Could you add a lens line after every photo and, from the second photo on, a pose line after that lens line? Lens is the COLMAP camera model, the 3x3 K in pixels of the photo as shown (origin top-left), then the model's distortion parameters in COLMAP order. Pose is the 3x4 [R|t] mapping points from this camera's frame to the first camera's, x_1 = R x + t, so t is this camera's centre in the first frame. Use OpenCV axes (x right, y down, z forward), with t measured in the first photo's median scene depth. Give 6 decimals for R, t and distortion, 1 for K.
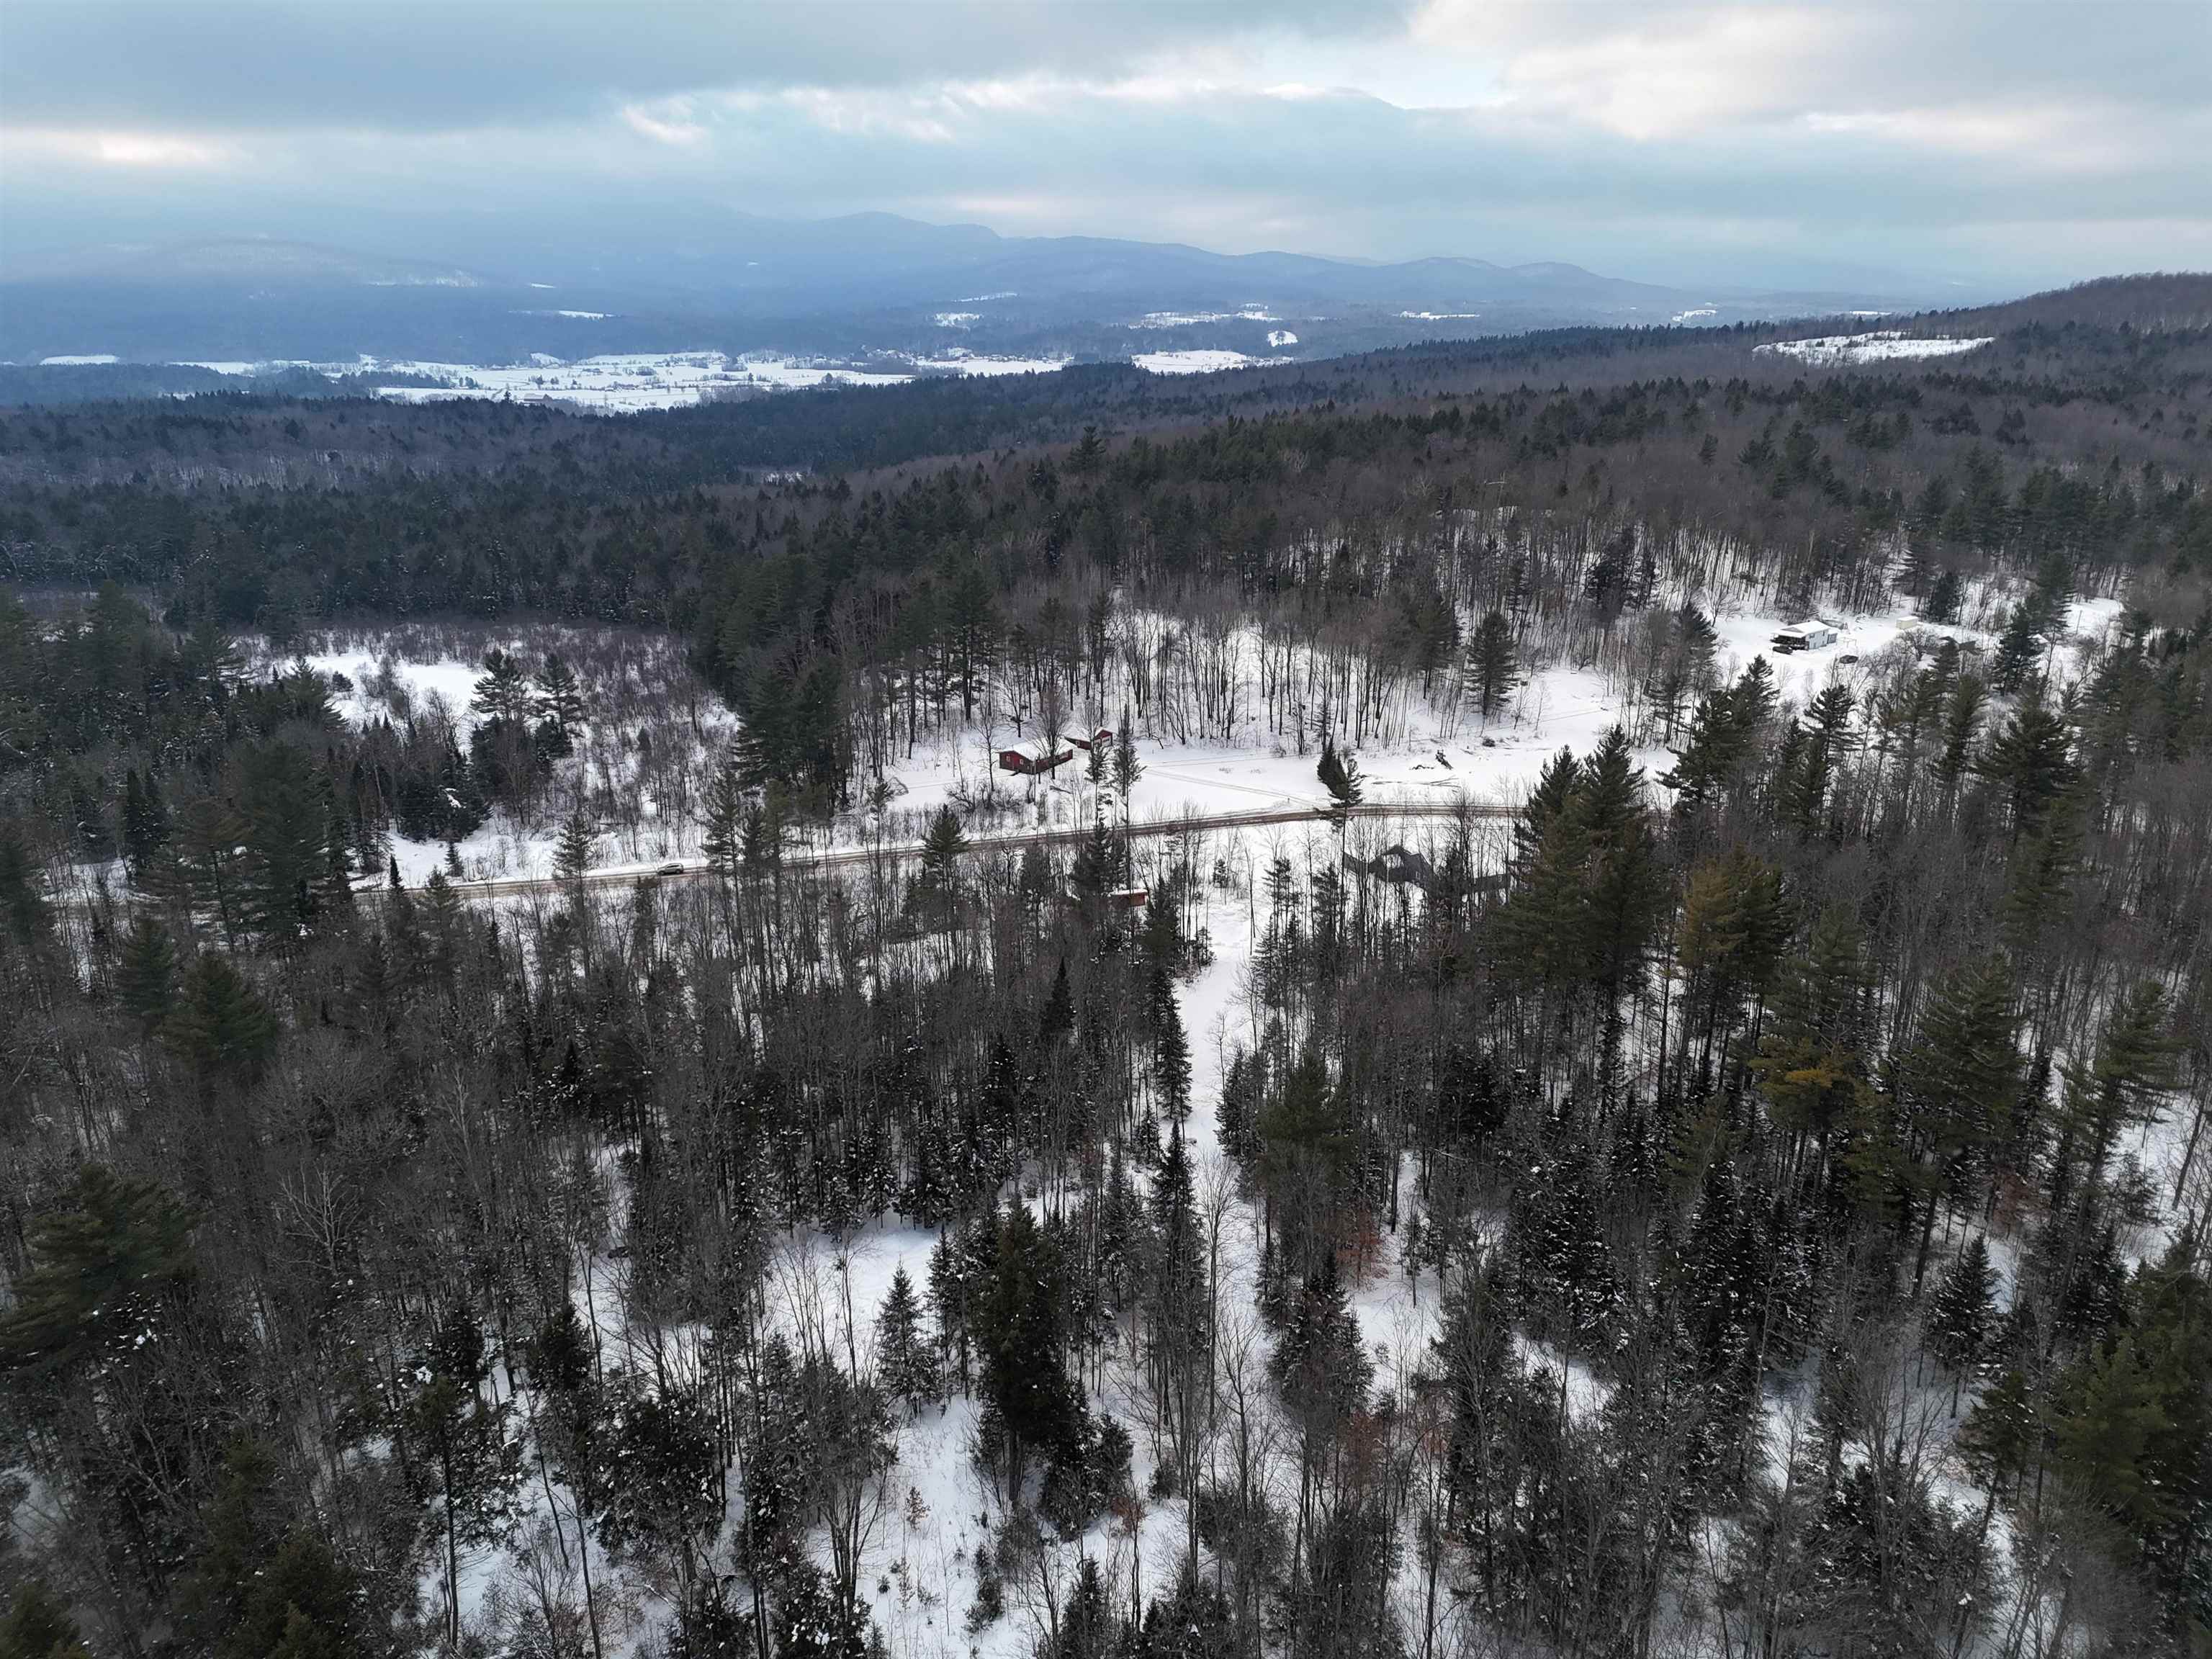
lens RADIAL K [[1614.4, 0, 1106.0], [0, 1614.4, 829.5], [0, 0, 1]] dist [0.089248, -0.085043]
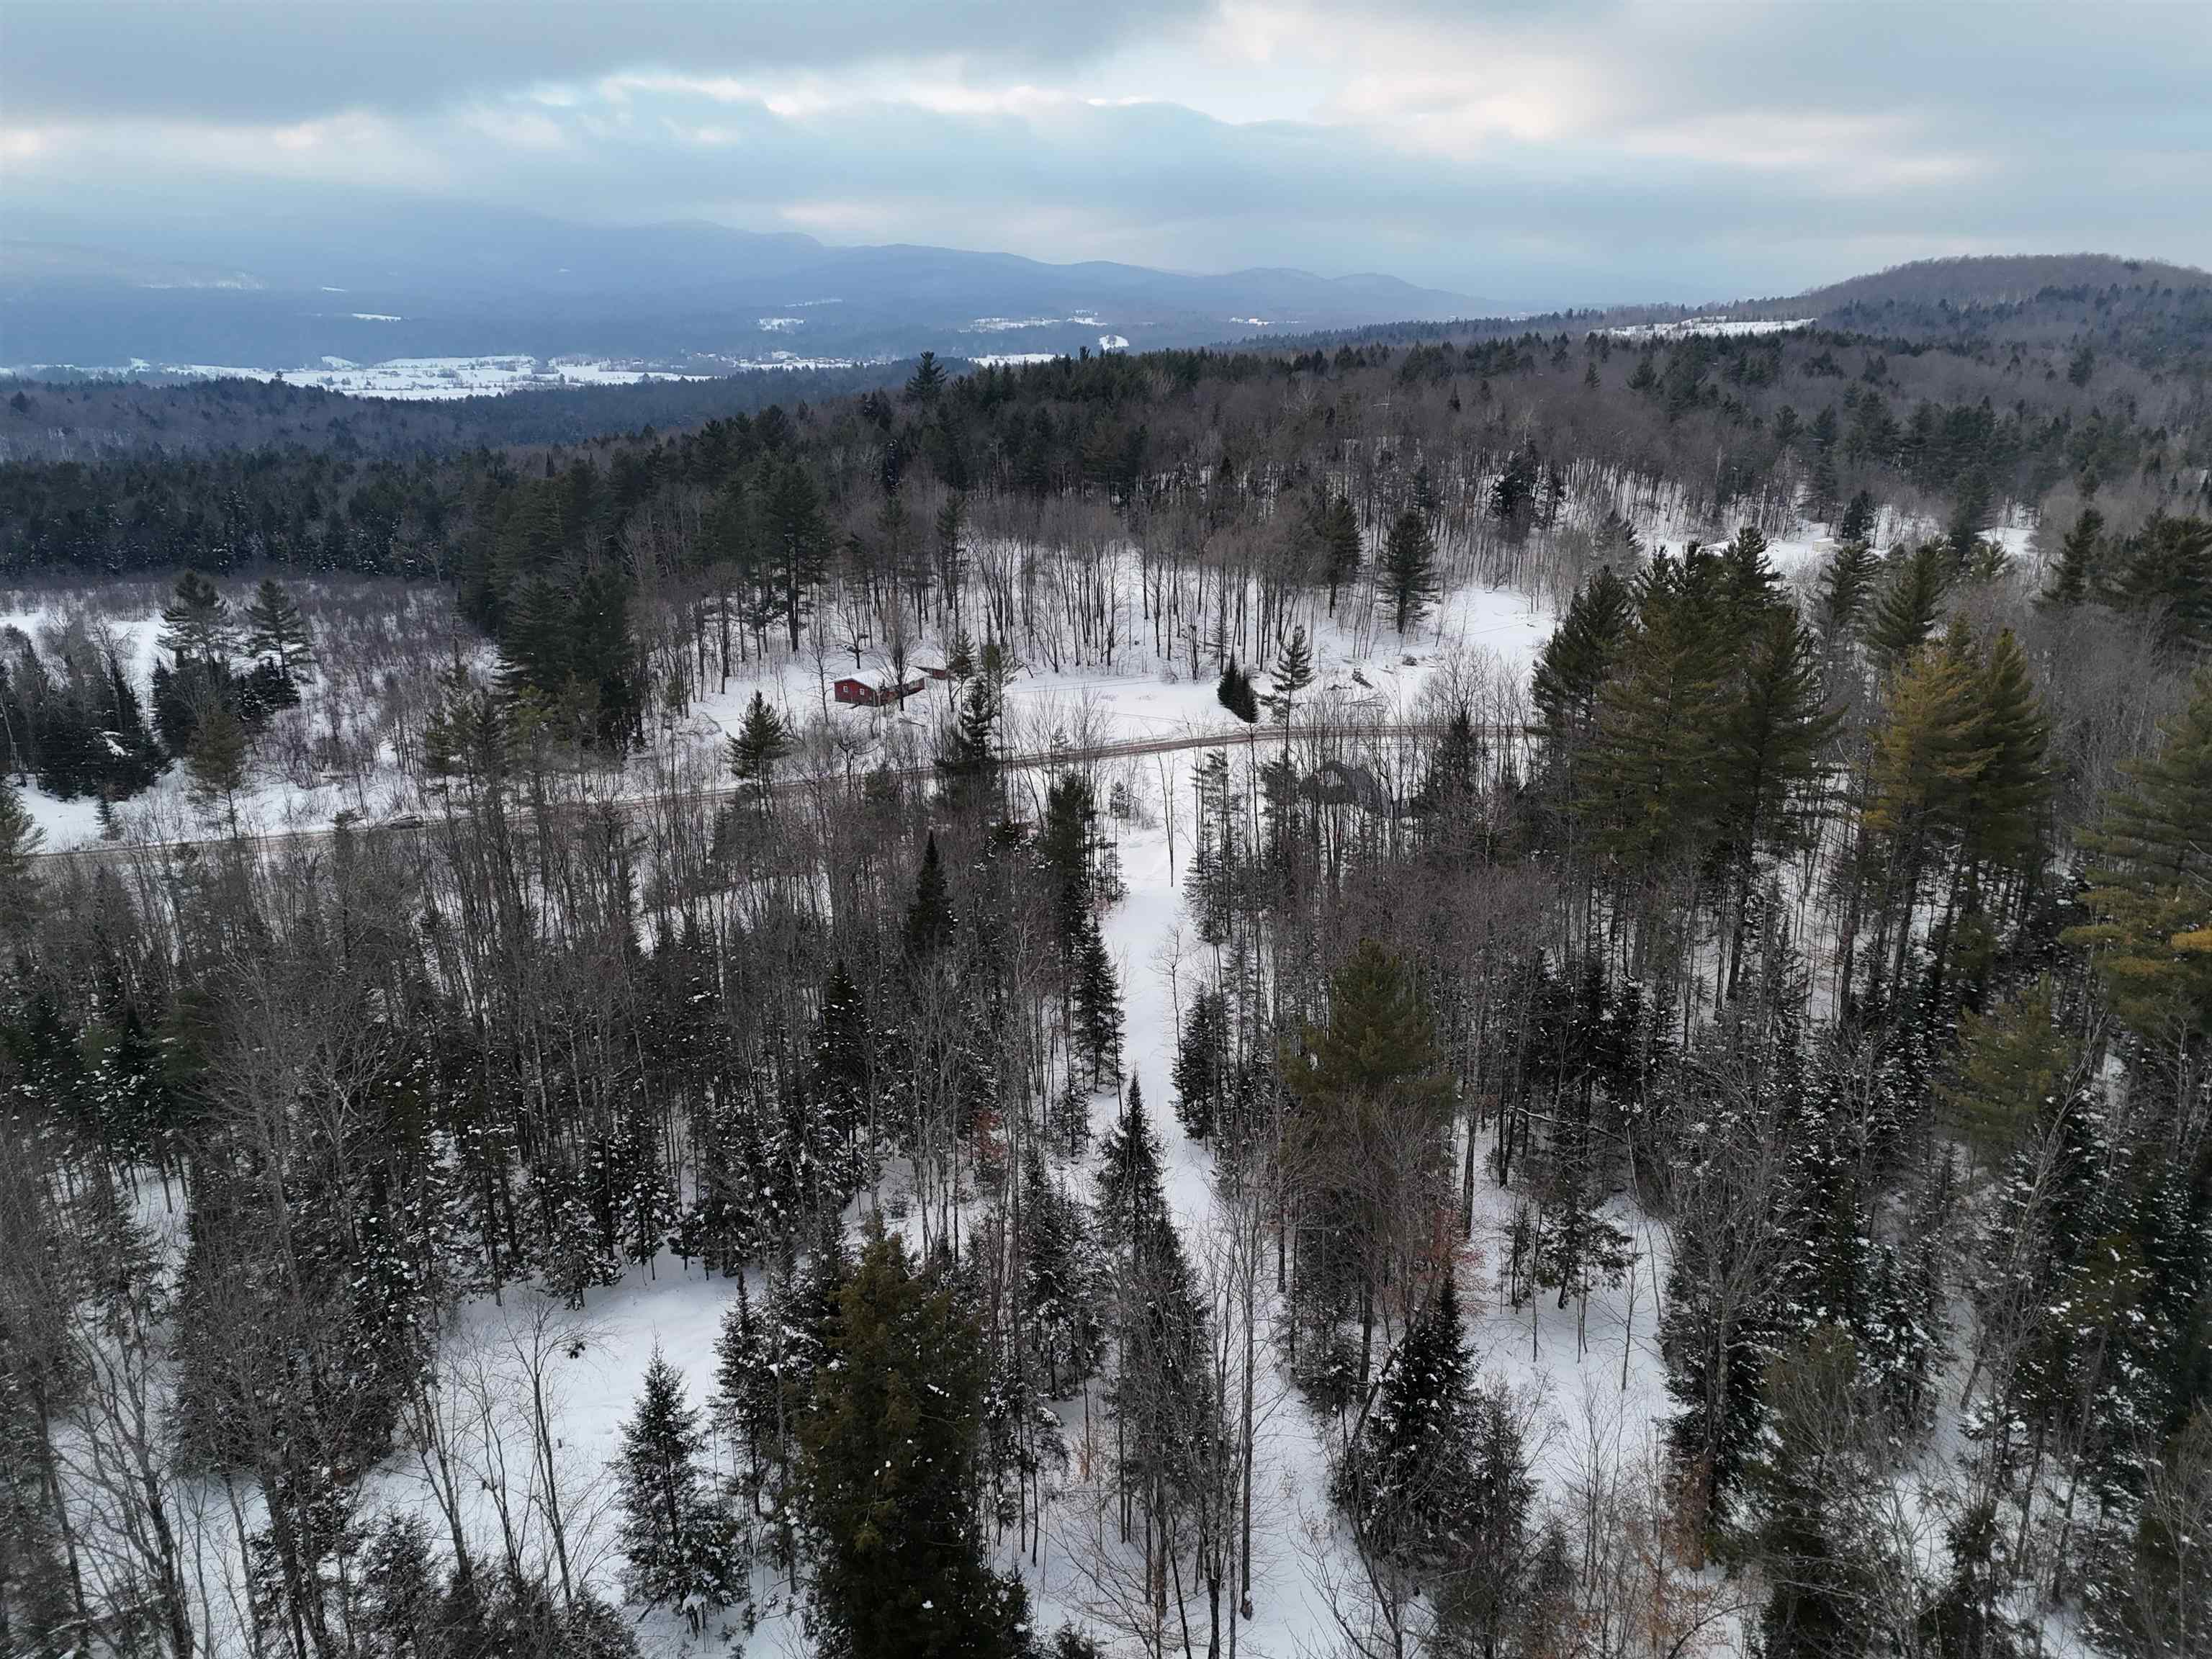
lens RADIAL K [[1614.4, 0, 1106.0], [0, 1614.4, 829.5], [0, 0, 1]] dist [0.089248, -0.085043]
pose [[0.994915, -0.031911, 0.095532, -0.009731], [0.032836, 0.999428, -0.008125, 0.038660], [-0.095218, 0.011220, 0.995393, 0.166182]]
